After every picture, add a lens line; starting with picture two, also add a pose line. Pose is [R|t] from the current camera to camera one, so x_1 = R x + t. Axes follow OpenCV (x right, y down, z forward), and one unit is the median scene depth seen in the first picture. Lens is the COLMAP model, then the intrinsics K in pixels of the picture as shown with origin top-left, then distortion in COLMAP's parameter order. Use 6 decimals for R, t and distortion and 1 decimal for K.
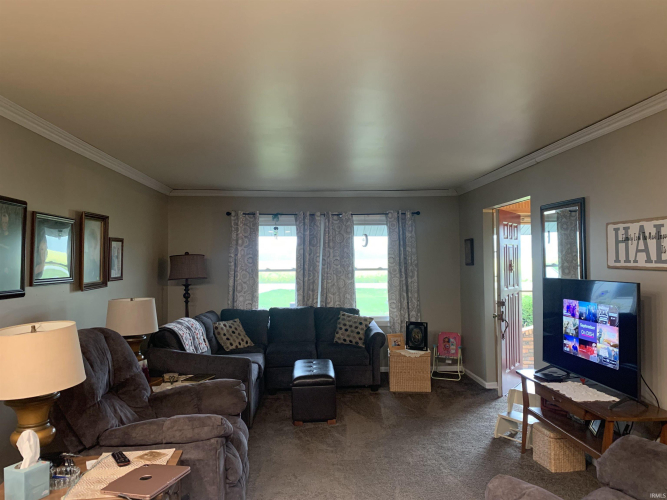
lens RADIAL K [[506.7, 0, 332.3], [0, 506.7, 250.2], [0, 0, 1]] dist [0.044027, -0.076512]
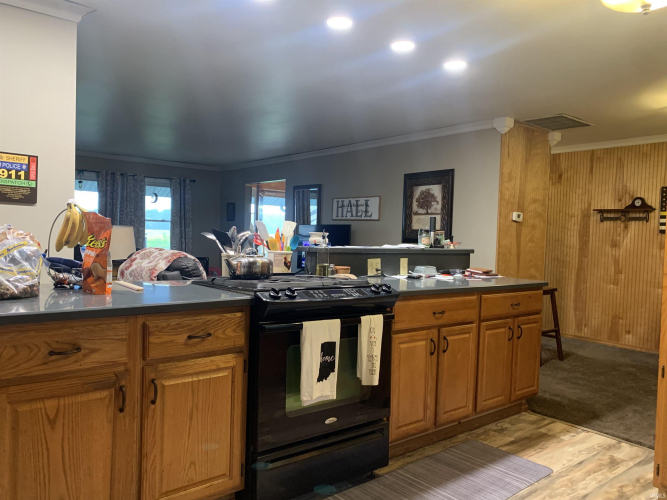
lens RADIAL K [[506.7, 0, 332.8], [0, 506.7, 249.2], [0, 0, 1]] dist [0.044027, -0.076512]
pose [[0.814678, 0.021789, 0.579504, -0.320760], [-0.054446, 0.997754, 0.039027, 0.036319], [-0.577352, -0.063347, 0.814034, -0.338448]]
